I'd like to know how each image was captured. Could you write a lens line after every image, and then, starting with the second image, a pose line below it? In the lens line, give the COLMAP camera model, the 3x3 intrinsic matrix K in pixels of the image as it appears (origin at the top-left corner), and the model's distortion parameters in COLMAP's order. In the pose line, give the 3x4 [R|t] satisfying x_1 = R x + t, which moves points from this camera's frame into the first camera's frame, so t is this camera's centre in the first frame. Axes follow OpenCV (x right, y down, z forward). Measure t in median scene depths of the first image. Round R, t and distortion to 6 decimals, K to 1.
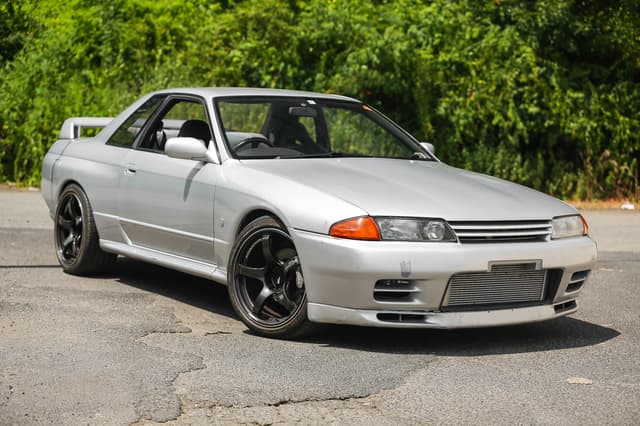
lens RADIAL K [[1342.3, 0, 320.0], [0, 1342.3, 213.0], [0, 0, 1]] dist [-0.276808, -0.040582]
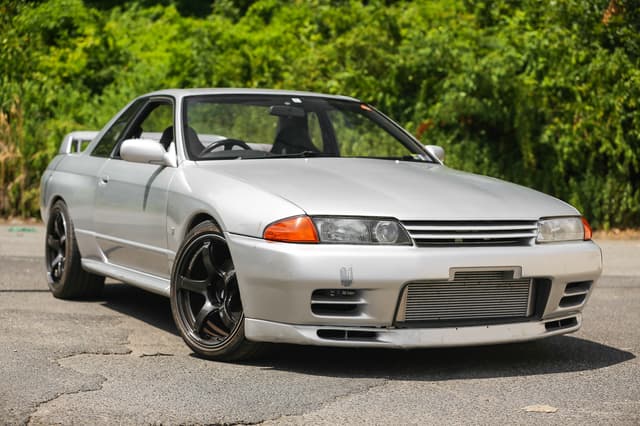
lens RADIAL K [[1342.3, 0, 320.0], [0, 1342.3, 213.0], [0, 0, 1]] dist [-0.276808, -0.040582]
pose [[0.992659, -0.012732, -0.120273, 0.044515], [0.008324, 0.999278, -0.037075, 0.009813], [0.120658, 0.035802, 0.992048, 0.046415]]
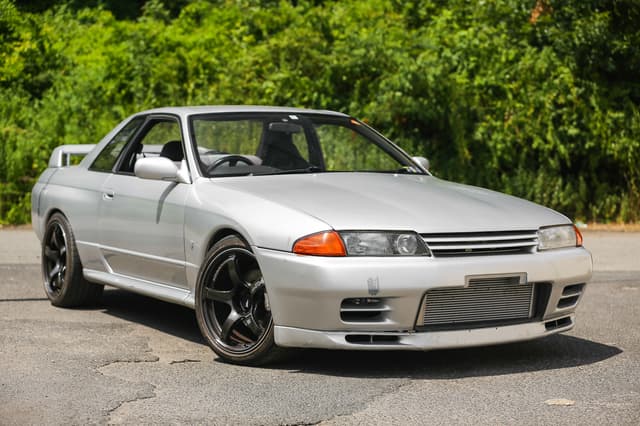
lens RADIAL K [[1342.3, 0, 320.0], [0, 1342.3, 213.0], [0, 0, 1]] dist [-0.276808, -0.040582]
pose [[0.998282, -0.030333, -0.050127, 0.022316], [0.028884, 0.999151, -0.029376, 0.005199], [0.050976, 0.027878, 0.998311, 0.021564]]
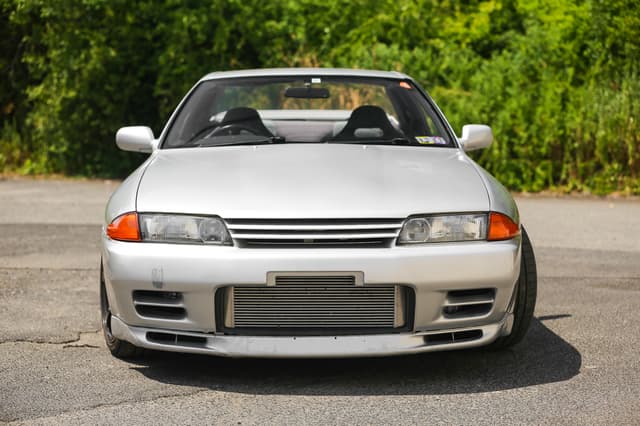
lens RADIAL K [[1343.7, 0, 320.0], [0, 1343.7, 213.0], [0, 0, 1]] dist [-0.277017, -0.086837]
pose [[0.853420, 0.000747, -0.521223, 0.167226], [-0.004953, 0.999965, -0.006676, 0.002337], [0.521200, 0.008280, 0.853394, 0.109795]]
